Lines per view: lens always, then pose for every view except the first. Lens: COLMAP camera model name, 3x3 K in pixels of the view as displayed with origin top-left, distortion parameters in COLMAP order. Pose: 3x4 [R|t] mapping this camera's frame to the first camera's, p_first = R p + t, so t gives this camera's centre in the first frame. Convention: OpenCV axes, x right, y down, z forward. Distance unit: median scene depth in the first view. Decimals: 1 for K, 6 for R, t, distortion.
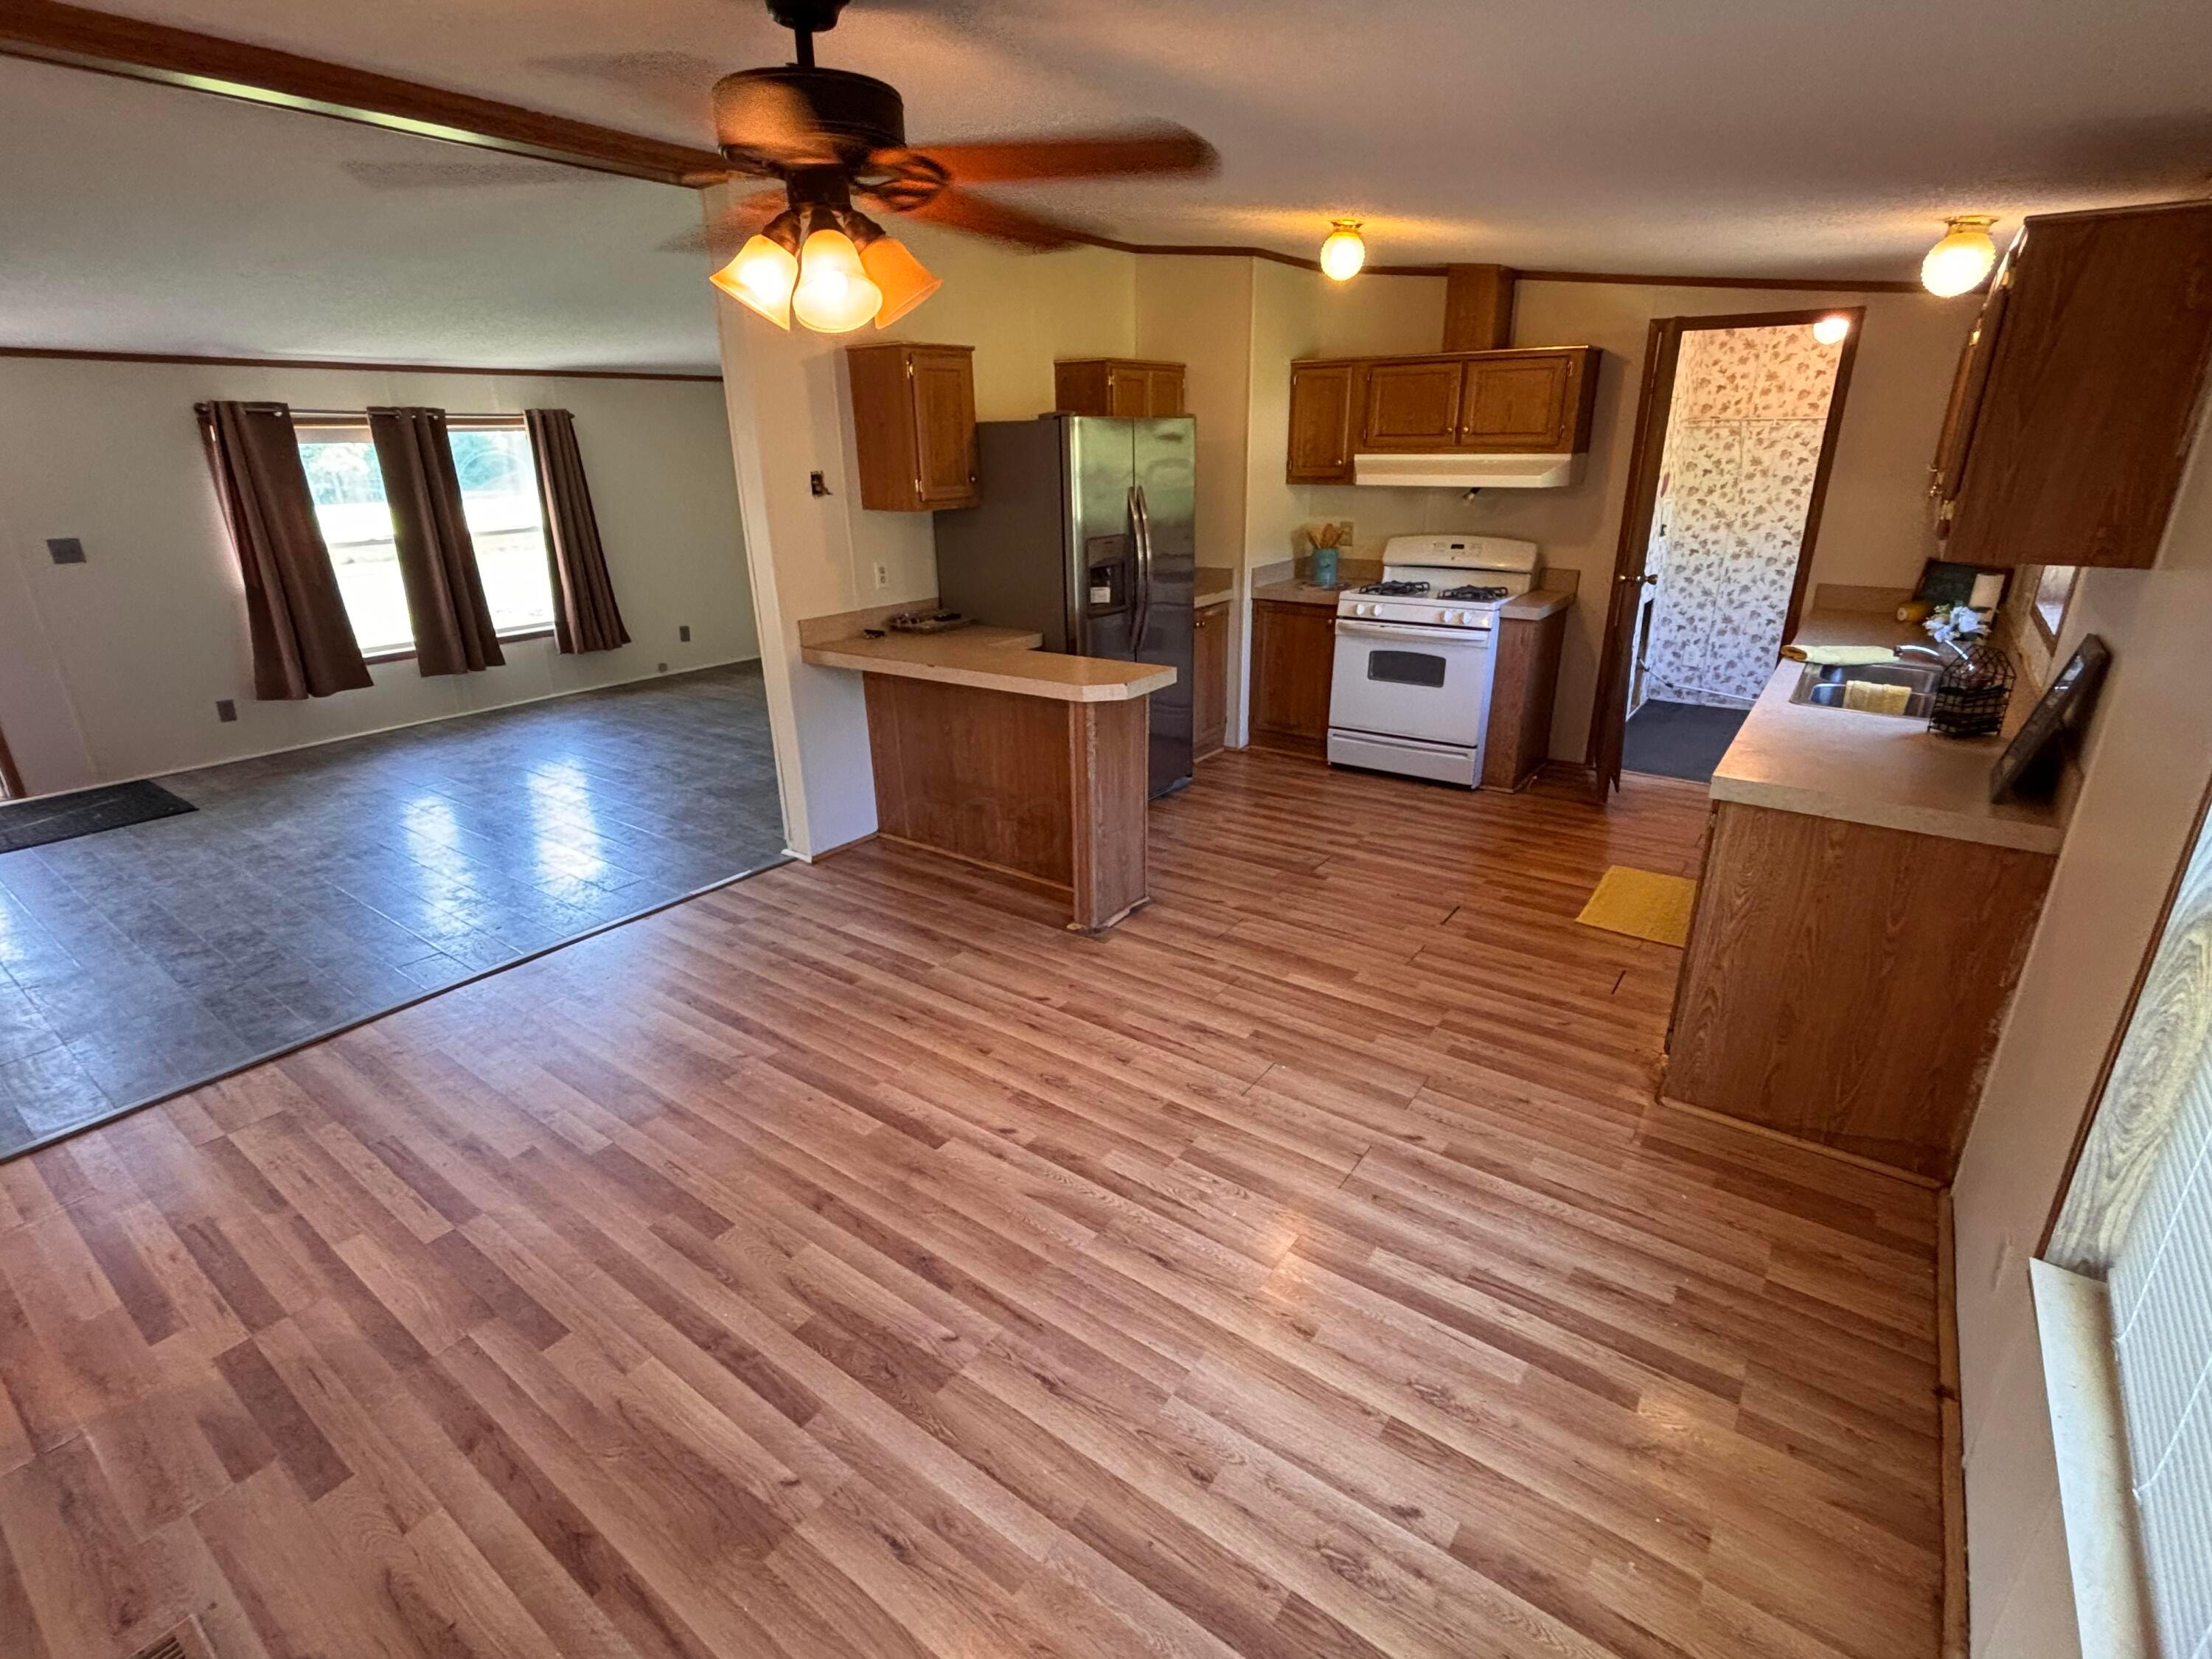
lens RADIAL K [[1032.8, 0, 1105.1], [0, 1032.8, 824.4], [0, 0, 1]] dist [-0.016719, 0.001026]
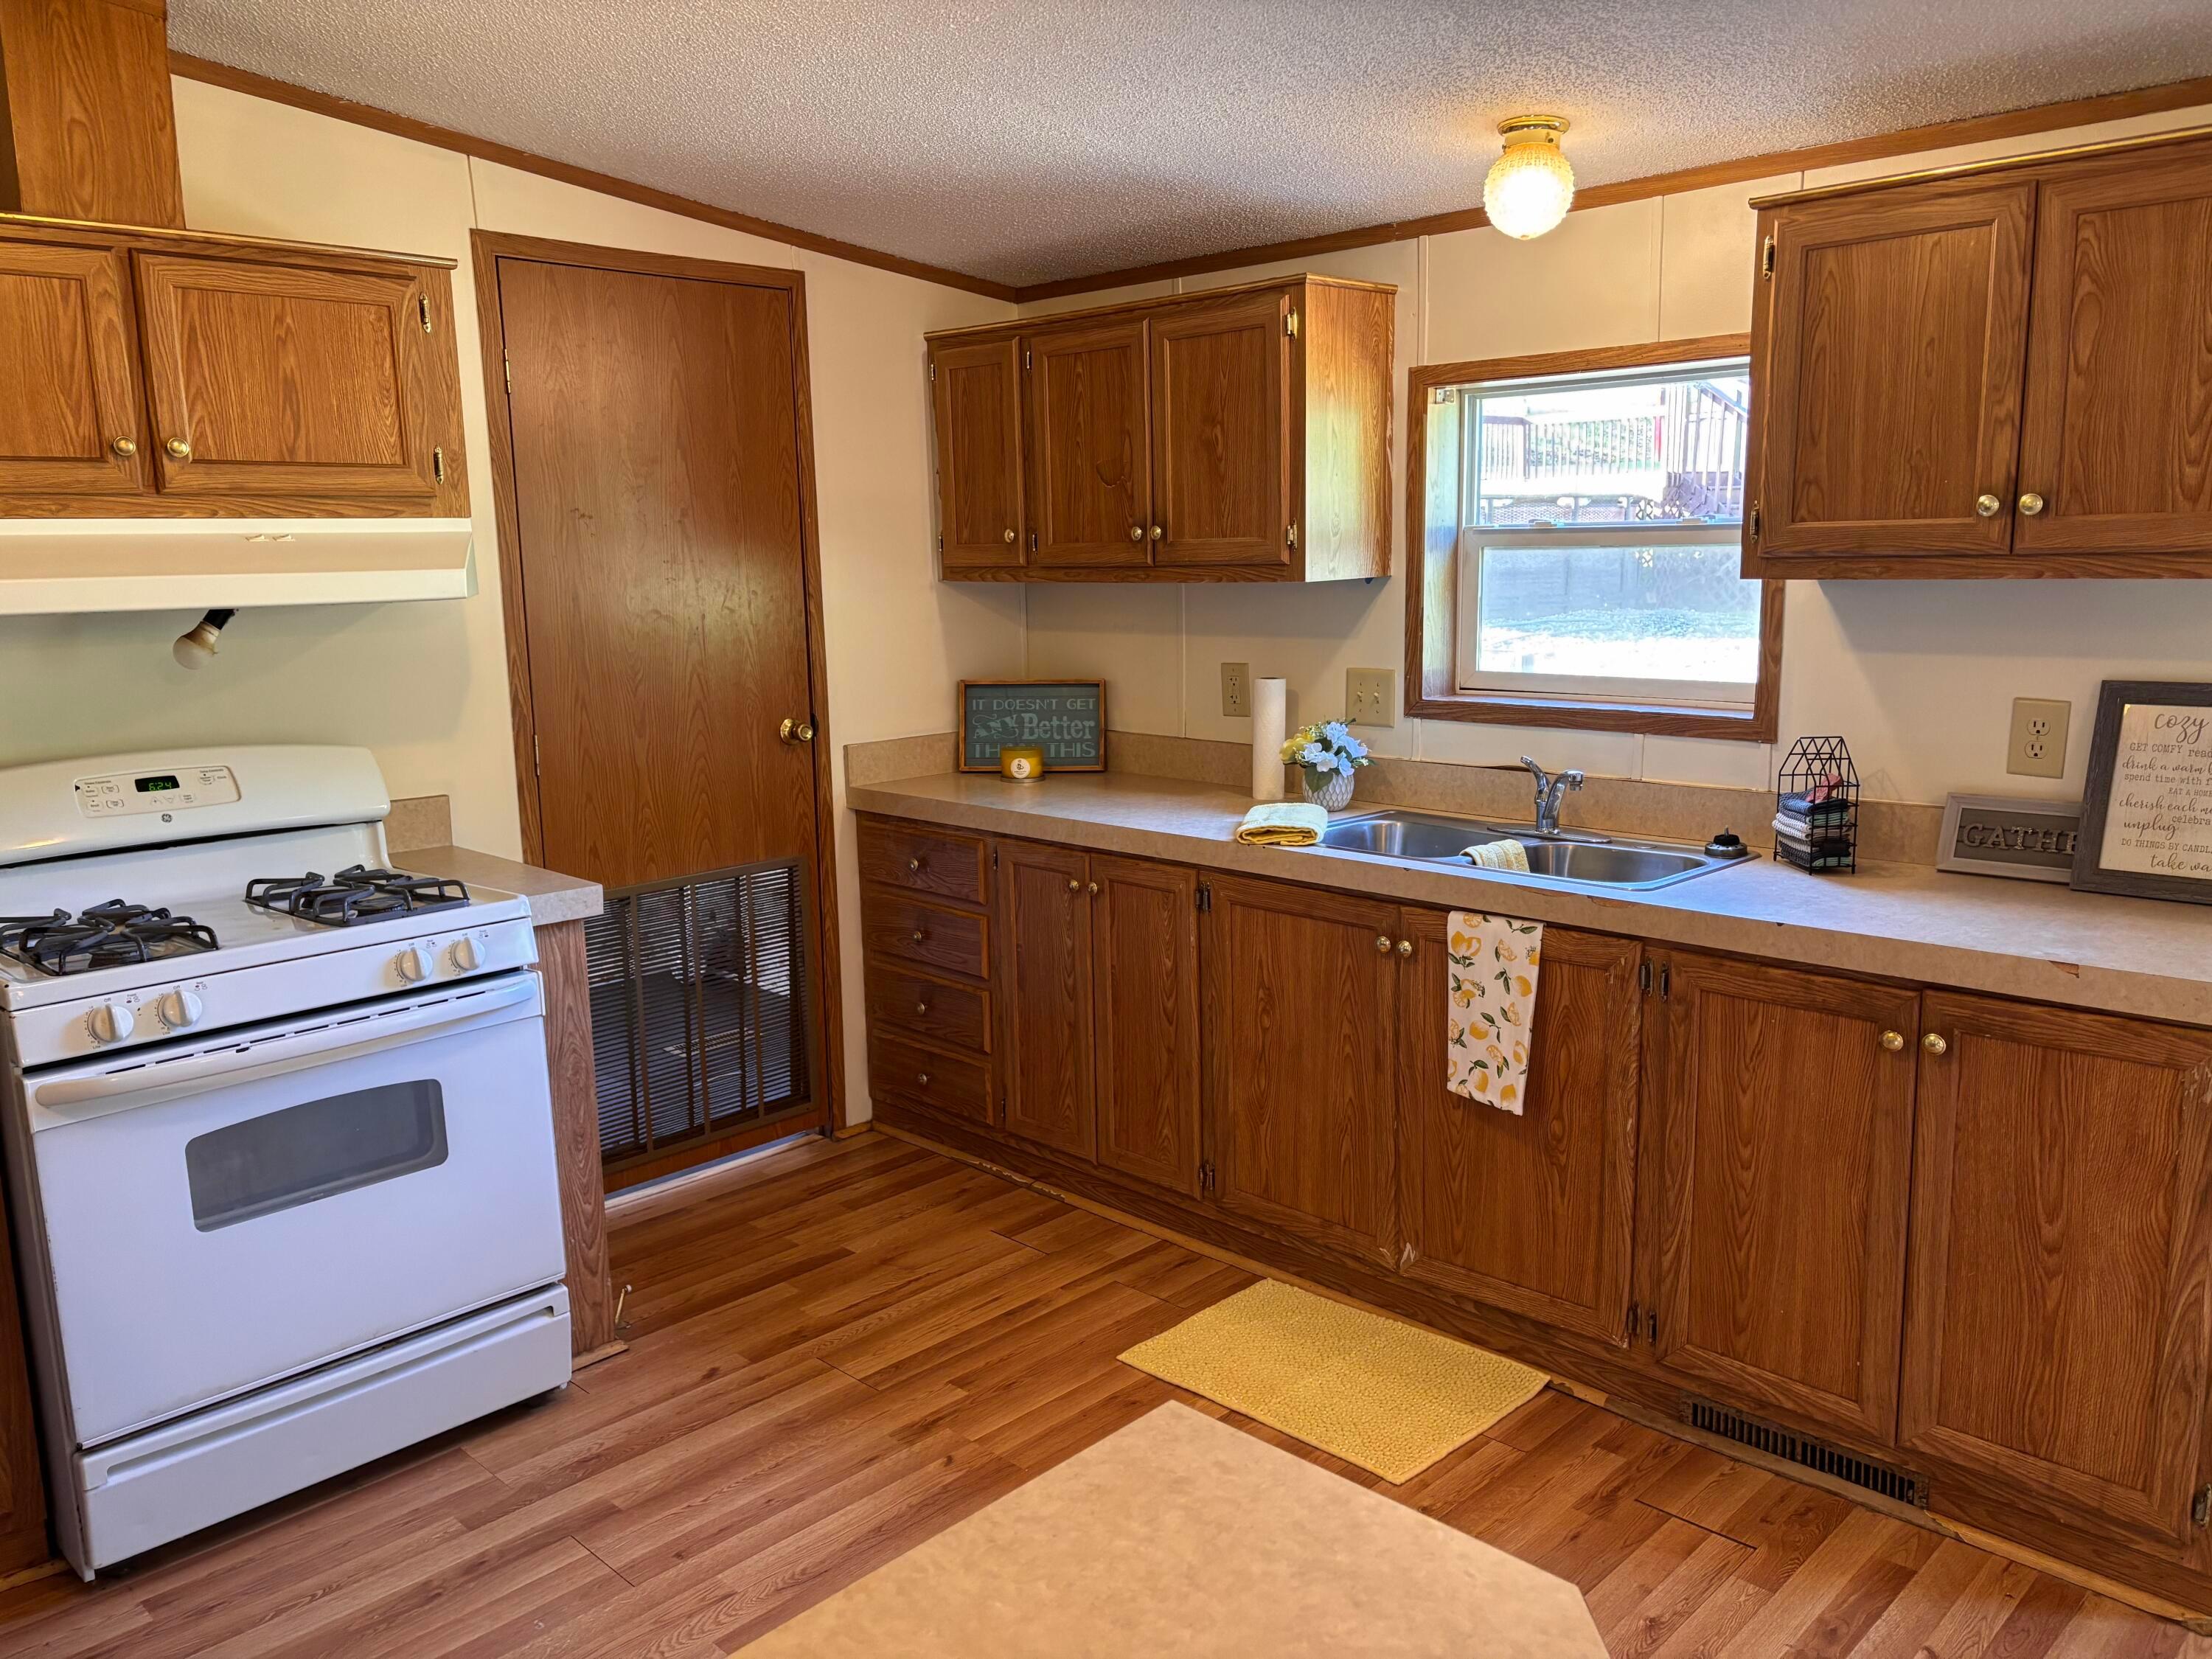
lens RADIAL K [[1667.0, 0, 1102.9], [0, 1667.0, 837.6], [0, 0, 1]] dist [0.021086, -0.006146]
pose [[0.156094, -0.157925, 0.975036, -0.161482], [0.363920, 0.926889, 0.091866, -0.202536], [-0.918257, 0.340496, 0.202154, 0.645502]]
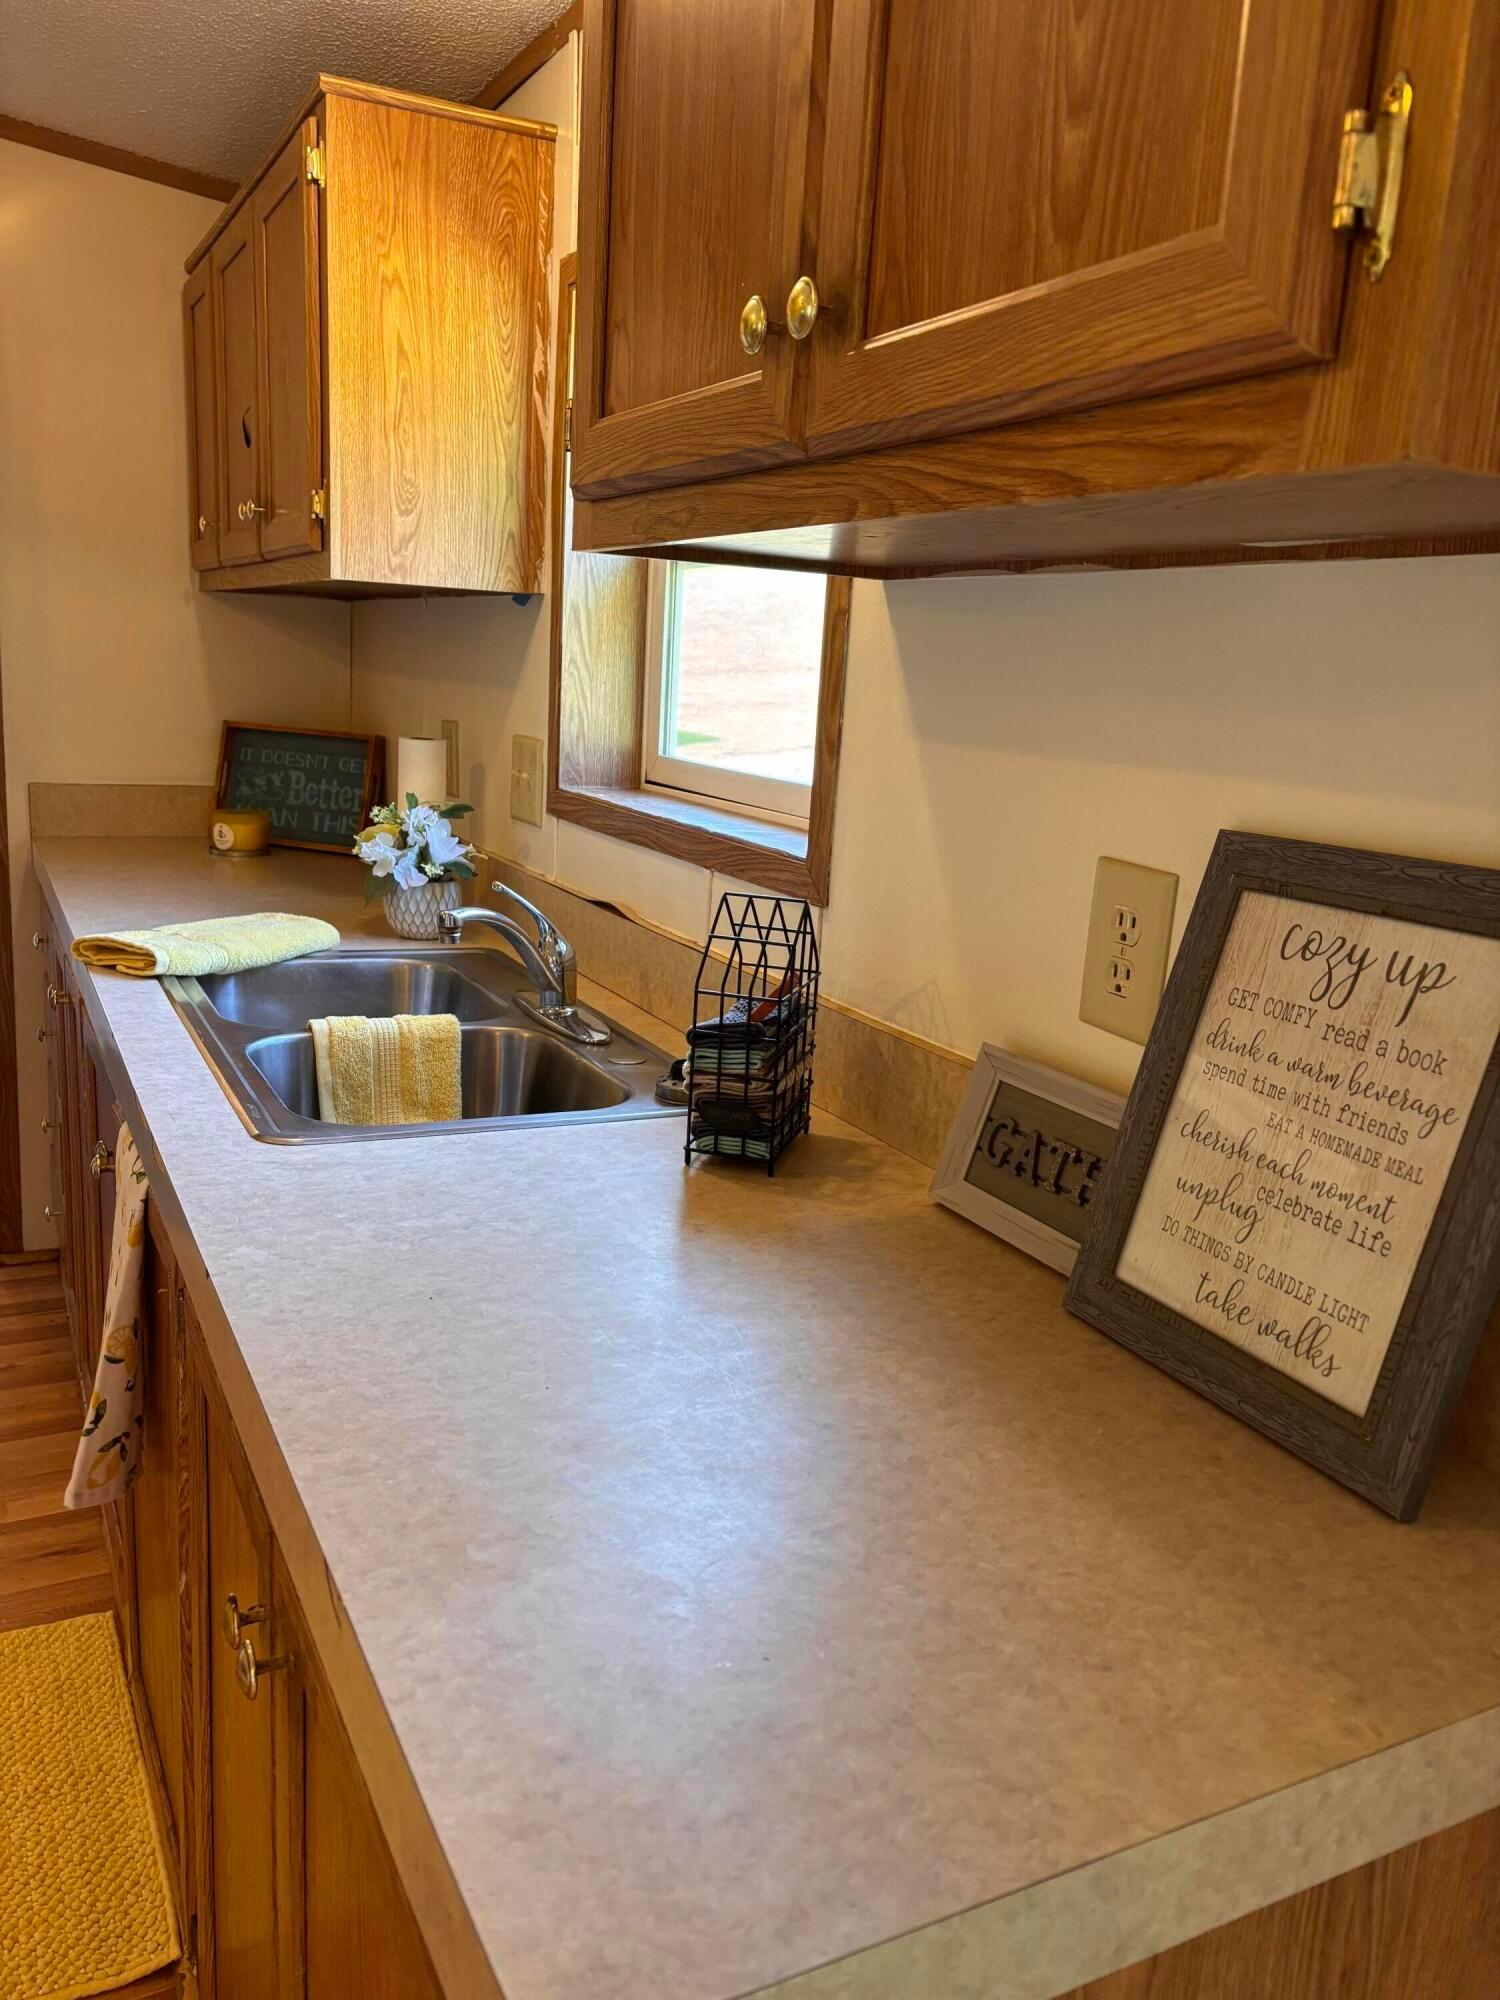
lens RADIAL K [[1507.2, 0, 755.7], [0, 1507.2, 996.8], [0, 0, 1]] dist [0.021086, -0.006146]
pose [[0.433592, -0.147140, 0.889015, 0.216726], [0.248475, 0.967853, 0.039002, -0.083437], [-0.866174, 0.203988, 0.456214, 0.406233]]
